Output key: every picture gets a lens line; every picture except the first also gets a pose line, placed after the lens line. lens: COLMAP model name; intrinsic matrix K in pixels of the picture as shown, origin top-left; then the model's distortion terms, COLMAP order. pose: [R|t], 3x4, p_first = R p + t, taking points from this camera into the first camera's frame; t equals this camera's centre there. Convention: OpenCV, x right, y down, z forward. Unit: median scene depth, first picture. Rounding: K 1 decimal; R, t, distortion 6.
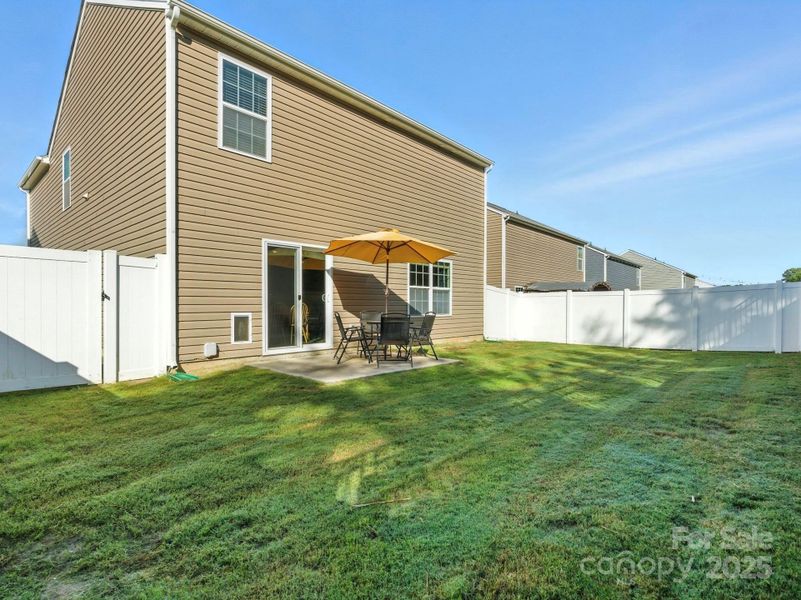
lens RADIAL K [[399.7, 0, 401.8], [0, 399.7, 302.9], [0, 0, 1]] dist [-0.012482, 0.005112]
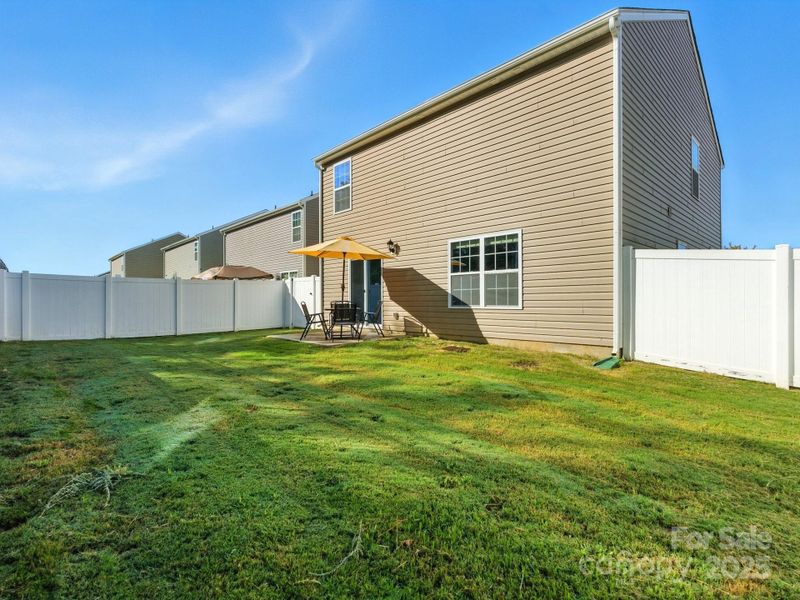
lens RADIAL K [[399.2, 0, 401.4], [0, 399.2, 301.7], [0, 0, 1]] dist [-0.012482, 0.005112]
pose [[-0.064303, -0.009700, -0.997883, 0.886017], [-0.000664, 0.999953, -0.009677, 0.028678], [0.997930, 0.000040, -0.064306, 0.900745]]
